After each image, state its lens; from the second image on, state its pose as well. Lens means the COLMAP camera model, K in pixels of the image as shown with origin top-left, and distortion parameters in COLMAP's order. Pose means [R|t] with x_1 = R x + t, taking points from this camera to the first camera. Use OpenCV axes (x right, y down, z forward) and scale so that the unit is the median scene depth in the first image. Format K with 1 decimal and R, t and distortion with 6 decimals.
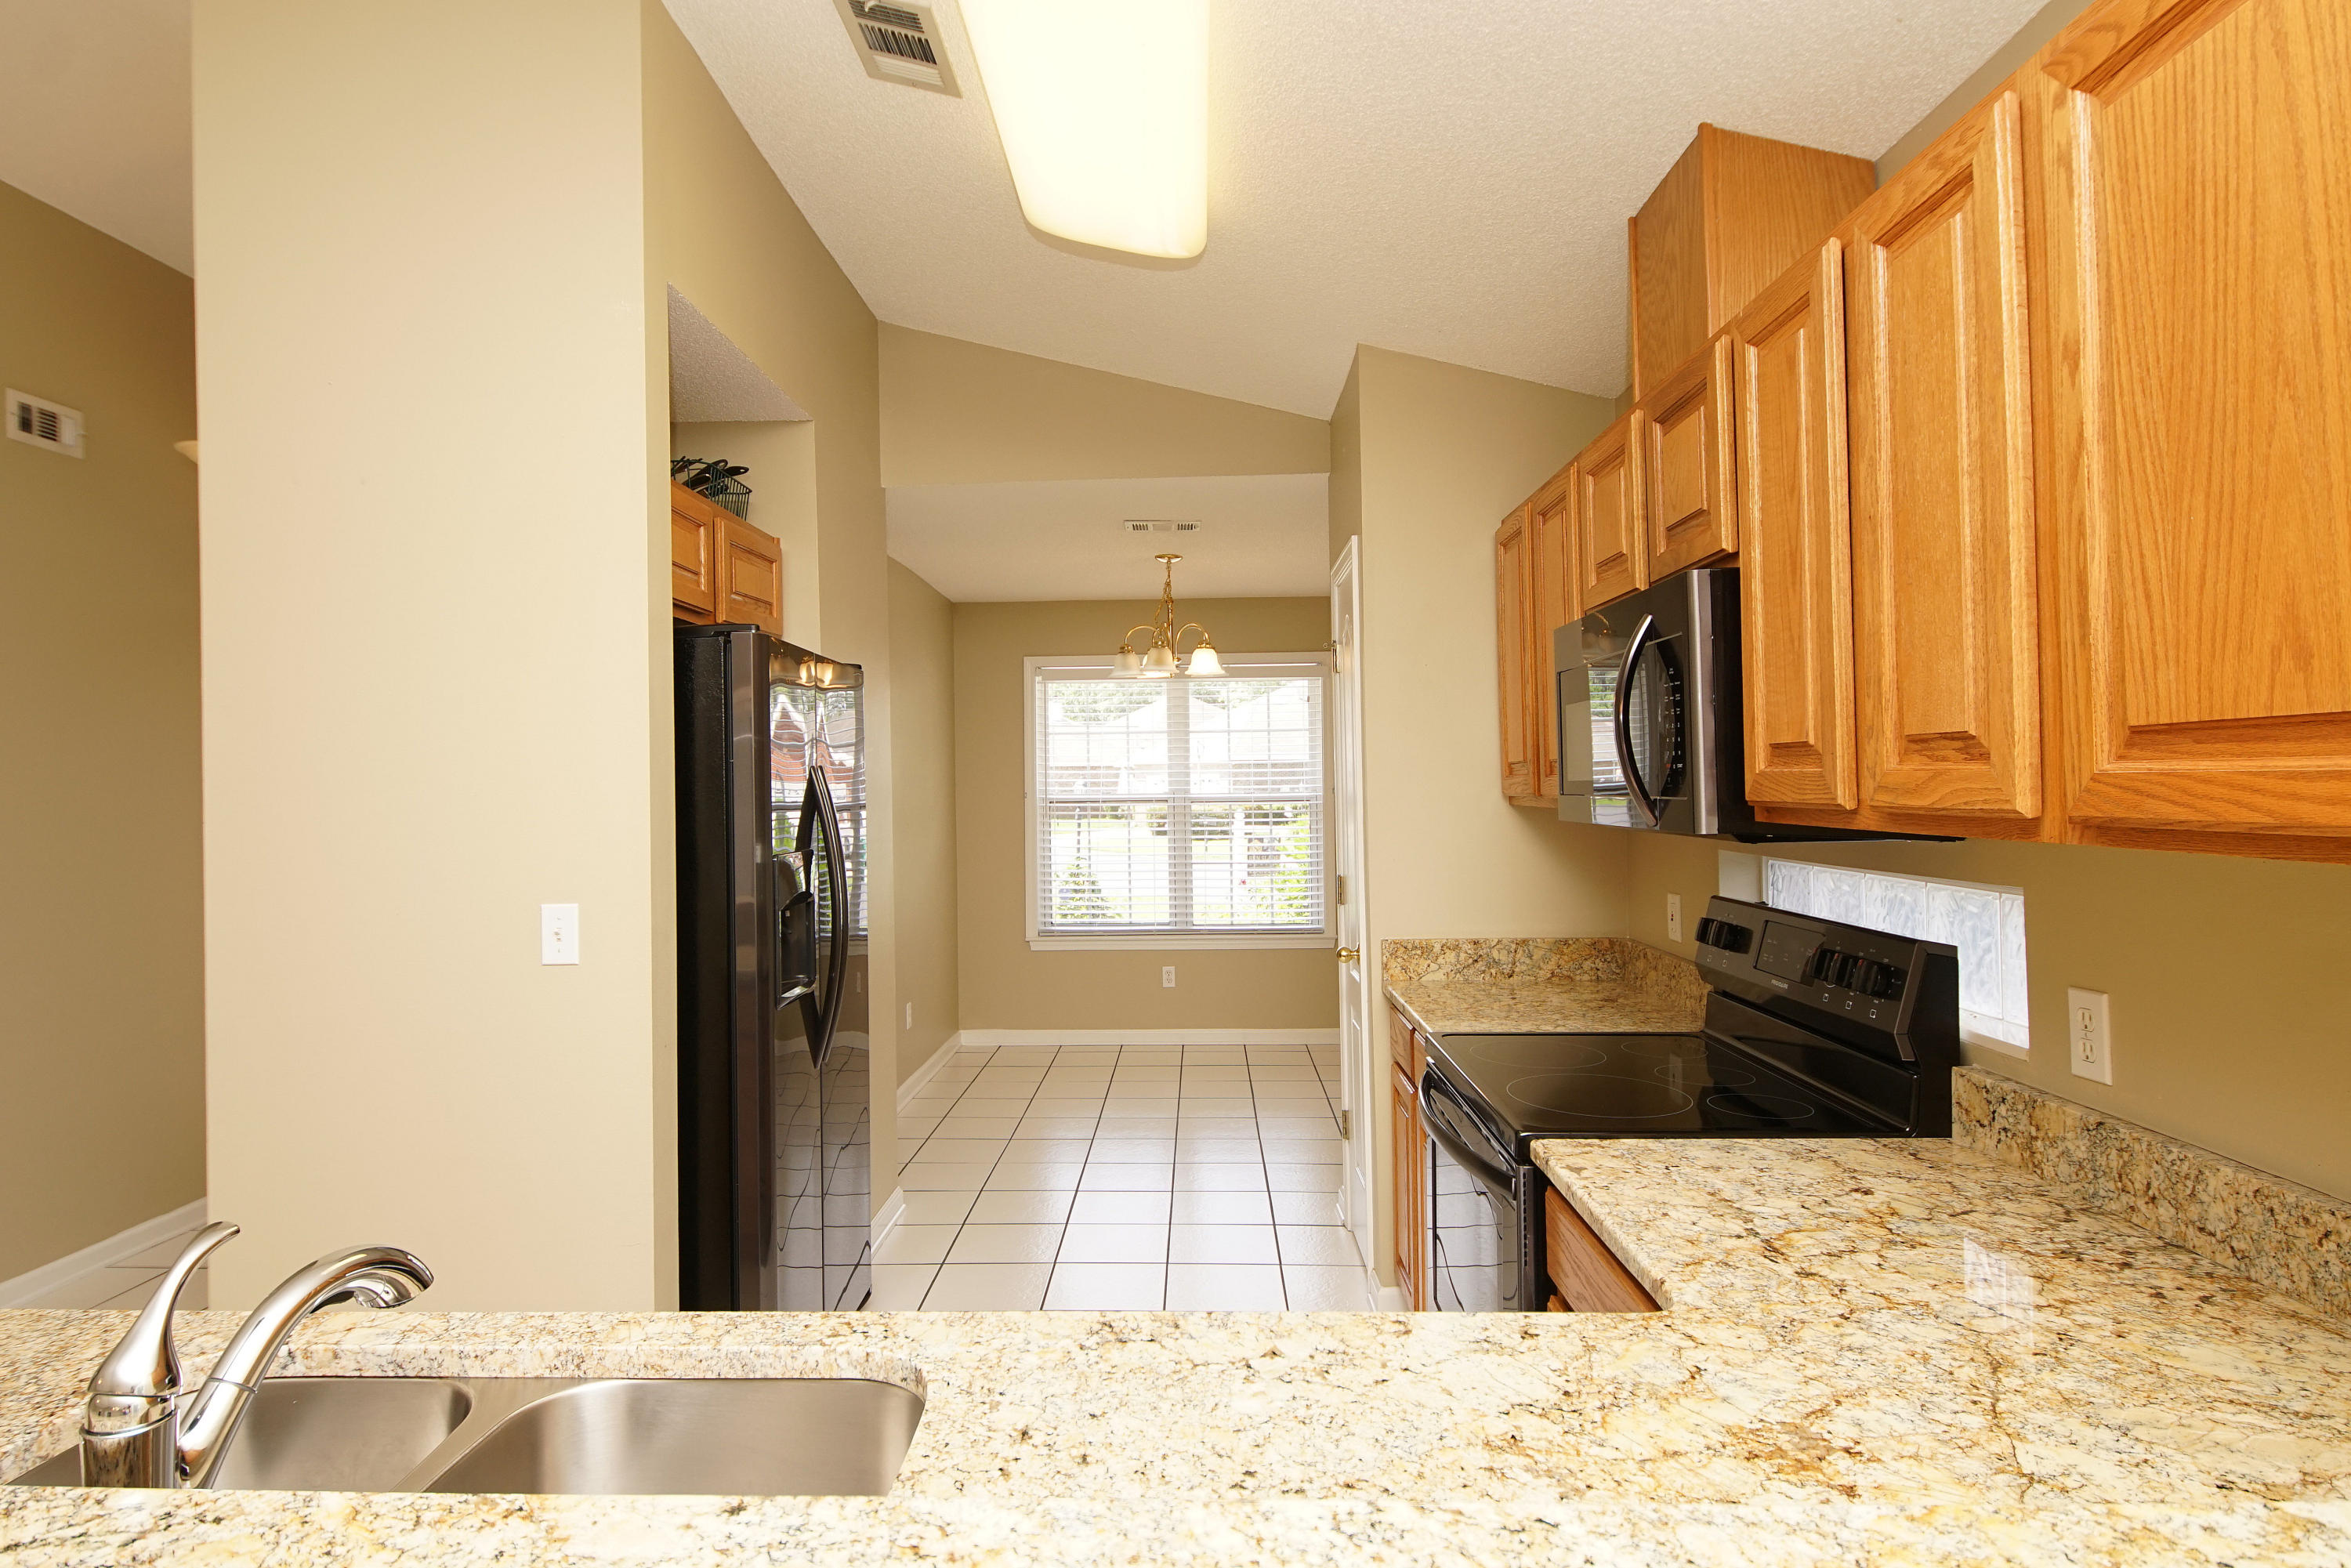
lens RADIAL K [[1305.1, 0, 1156.8], [0, 1305.1, 777.1], [0, 0, 1]] dist [0.045925, -0.040867]
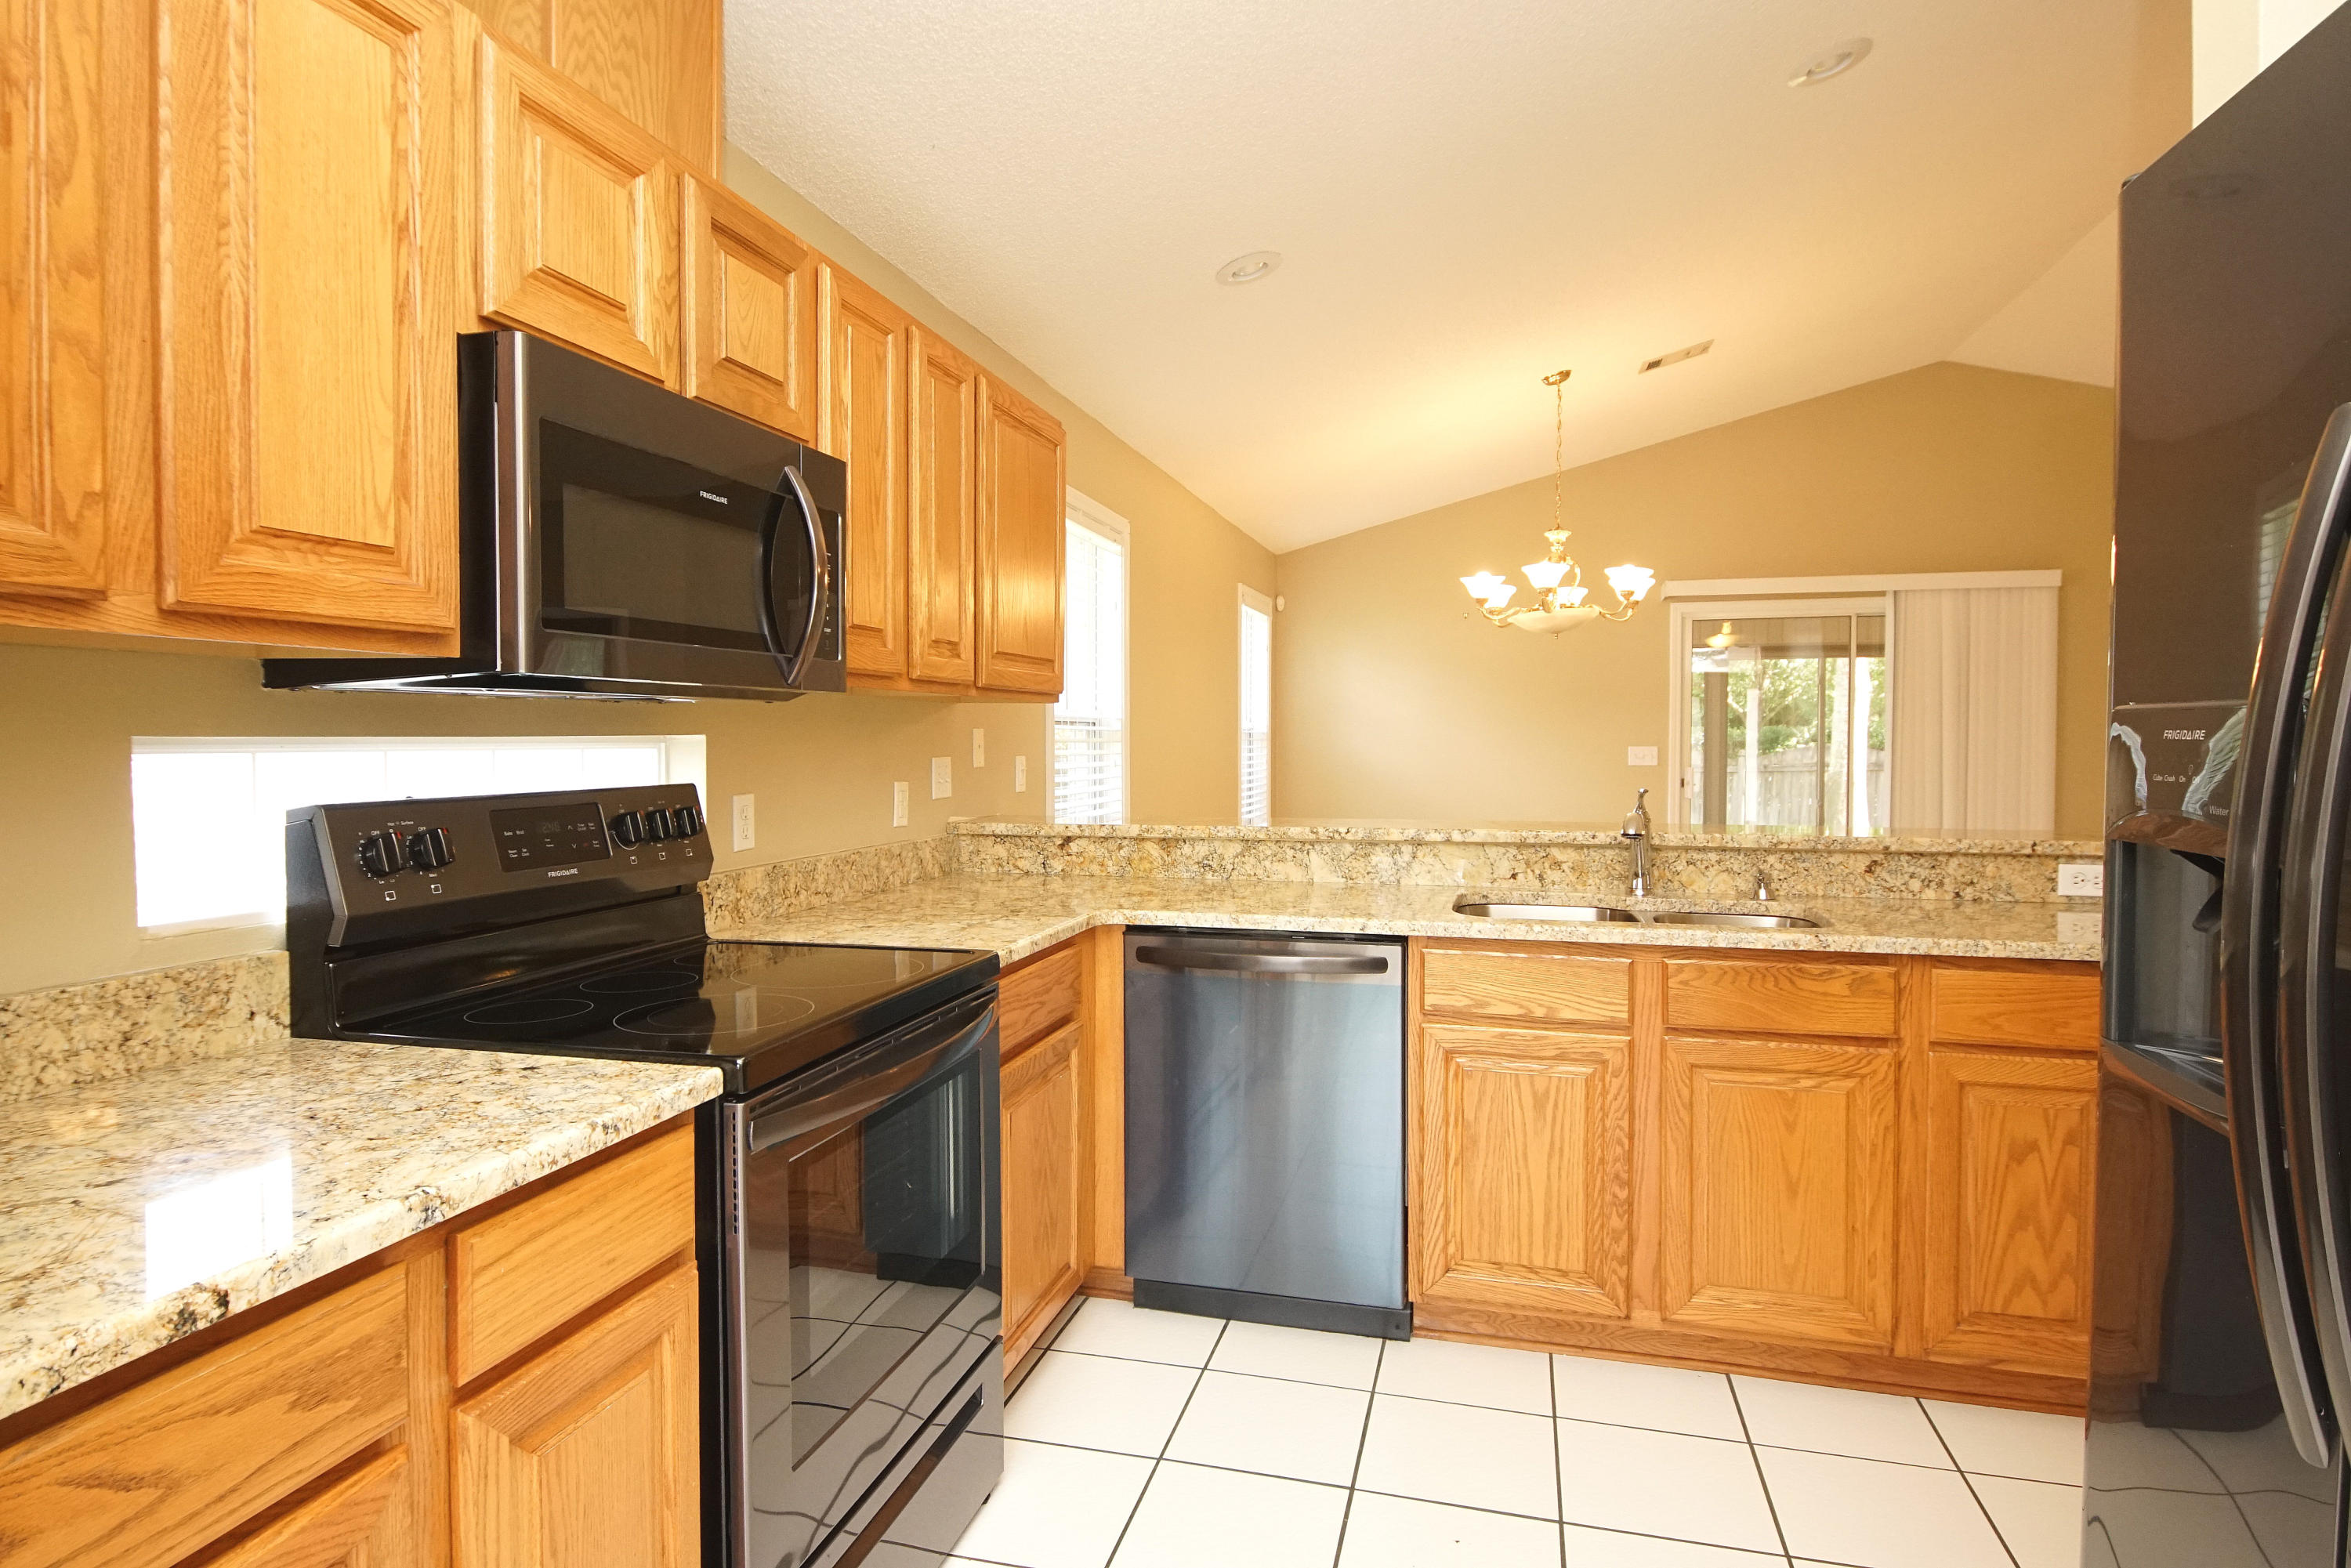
lens RADIAL K [[1280.7, 0, 1155.7], [0, 1280.7, 770.3], [0, 0, 1]] dist [0.015833, -0.001295]
pose [[-0.971671, 0.008331, 0.236191, -0.137693], [0.013150, 0.999736, 0.018835, 0.109962], [-0.235971, 0.021407, -0.971524, 2.362344]]
